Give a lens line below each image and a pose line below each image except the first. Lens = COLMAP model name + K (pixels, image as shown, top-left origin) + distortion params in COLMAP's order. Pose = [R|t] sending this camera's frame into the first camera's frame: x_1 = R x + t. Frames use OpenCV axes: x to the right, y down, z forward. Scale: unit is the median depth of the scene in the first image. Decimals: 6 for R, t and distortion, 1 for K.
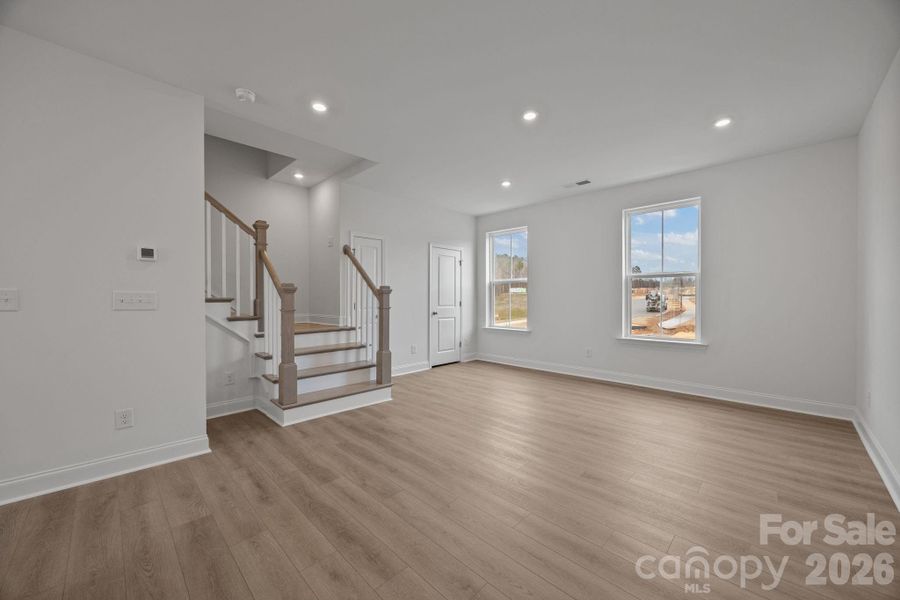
lens RADIAL K [[348.5, 0, 446.7], [0, 348.5, 297.2], [0, 0, 1]] dist [0.001226, 0.000198]
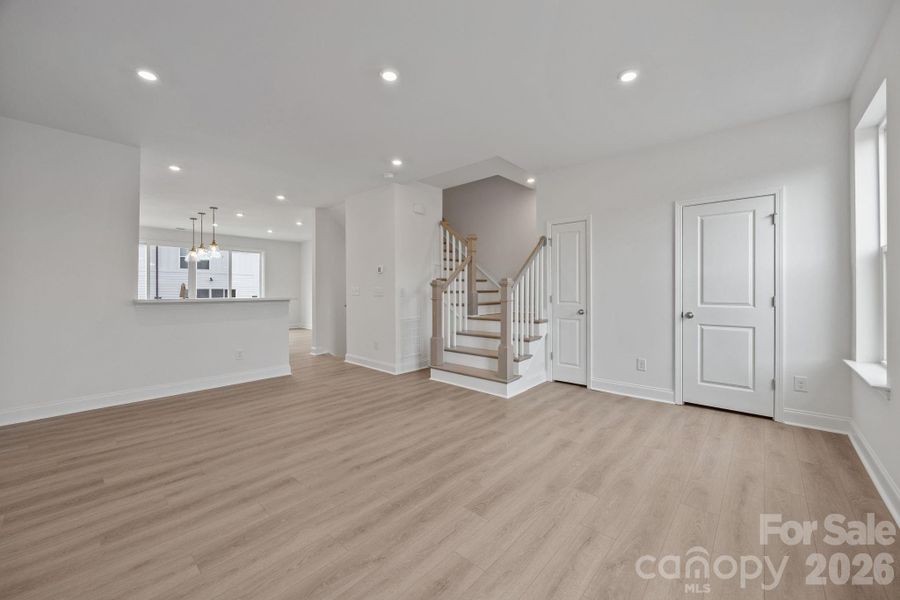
lens RADIAL K [[348.5, 0, 446.7], [0, 348.5, 297.2], [0, 0, 1]] dist [0.001226, 0.000198]
pose [[0.046388, 0.021163, -0.998699, 0.689367], [0.005978, 0.999752, 0.021463, -0.001793], [0.998906, -0.006966, 0.046250, 0.703524]]
